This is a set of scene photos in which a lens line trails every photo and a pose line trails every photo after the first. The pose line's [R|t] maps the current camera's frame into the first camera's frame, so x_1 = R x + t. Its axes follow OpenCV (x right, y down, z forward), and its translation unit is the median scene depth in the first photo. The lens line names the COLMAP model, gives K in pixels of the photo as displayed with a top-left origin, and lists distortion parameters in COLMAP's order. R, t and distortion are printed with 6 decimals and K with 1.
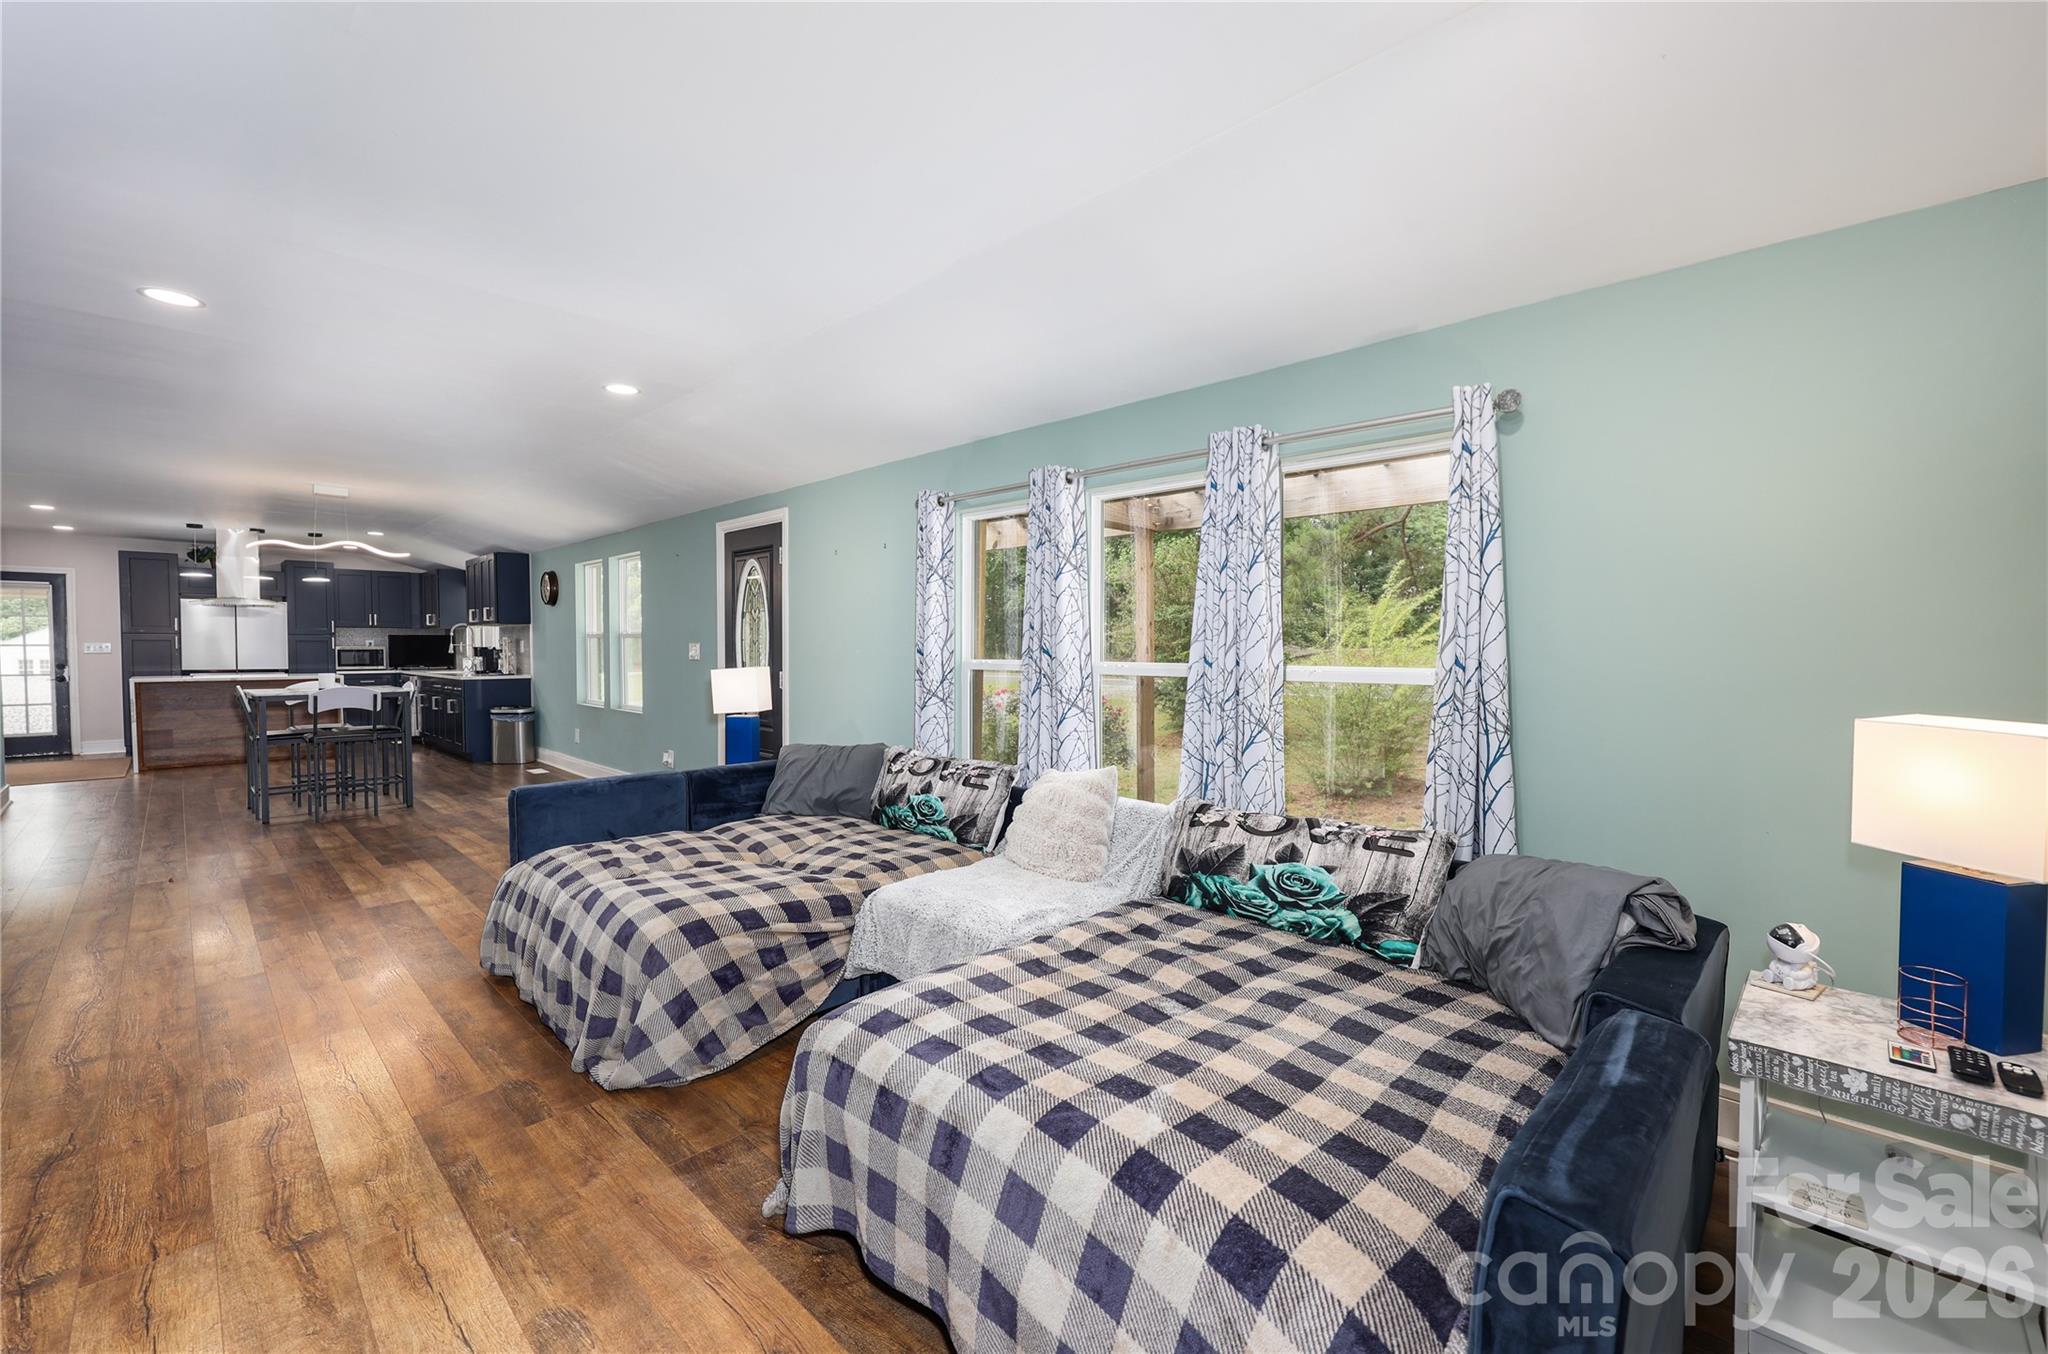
lens RADIAL K [[844.3, 0, 1053.3], [0, 844.3, 671.4], [0, 0, 1]] dist [0.002725, -0.000187]
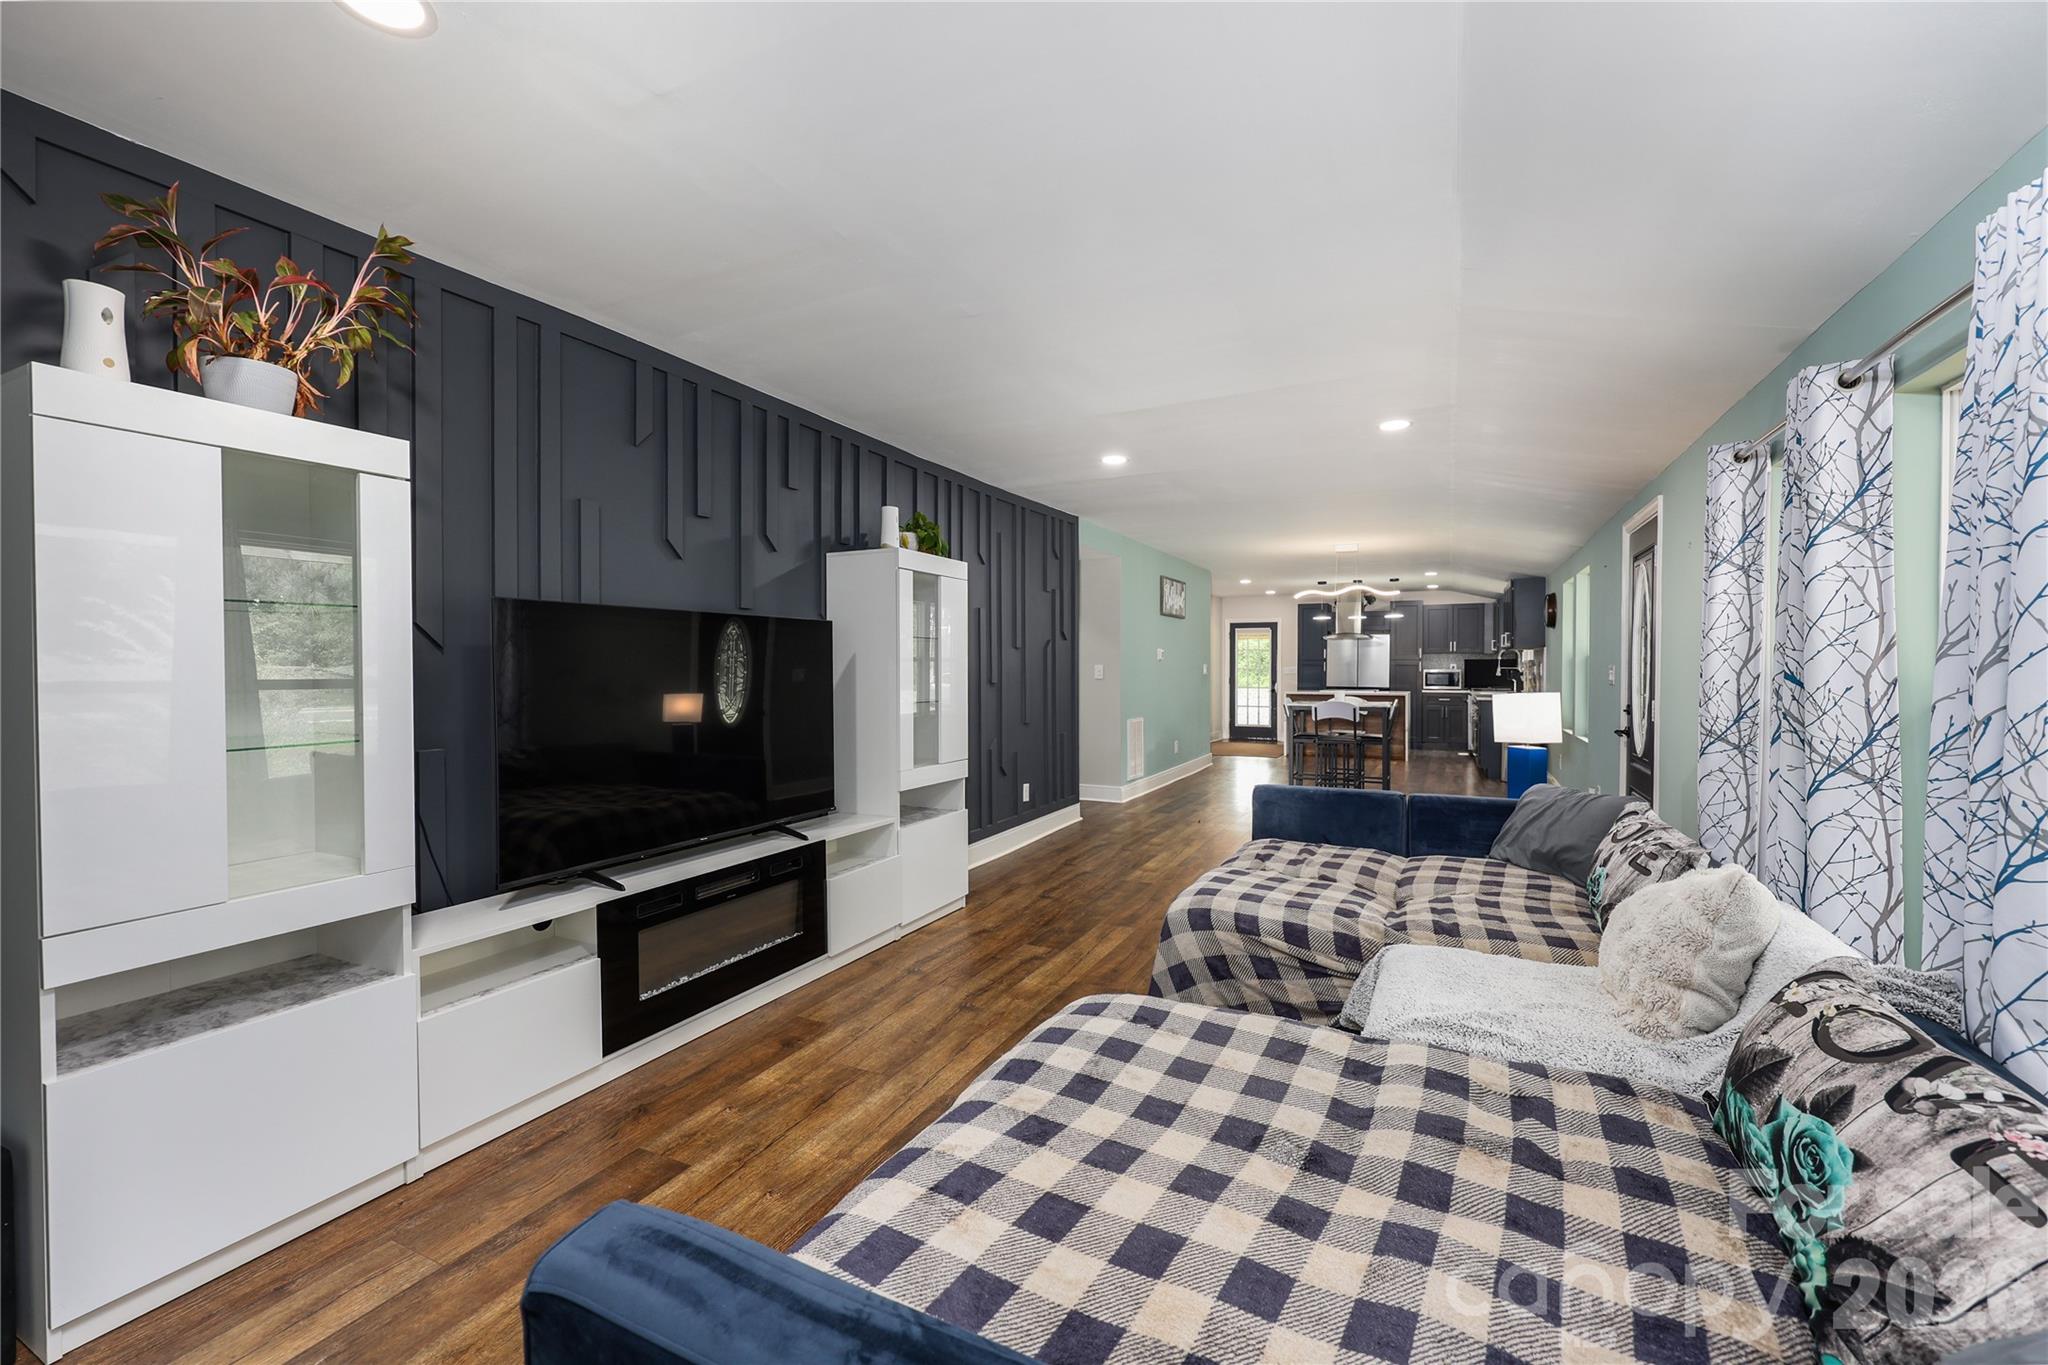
lens RADIAL K [[844.3, 0, 1016.7], [0, 844.3, 680.8], [0, 0, 1]] dist [0.002725, -0.000187]
pose [[0.302065, 0.013384, -0.953193, 0.521889], [-0.029884, 0.999543, 0.004564, -0.008263], [0.952819, 0.027107, 0.302327, 0.365172]]
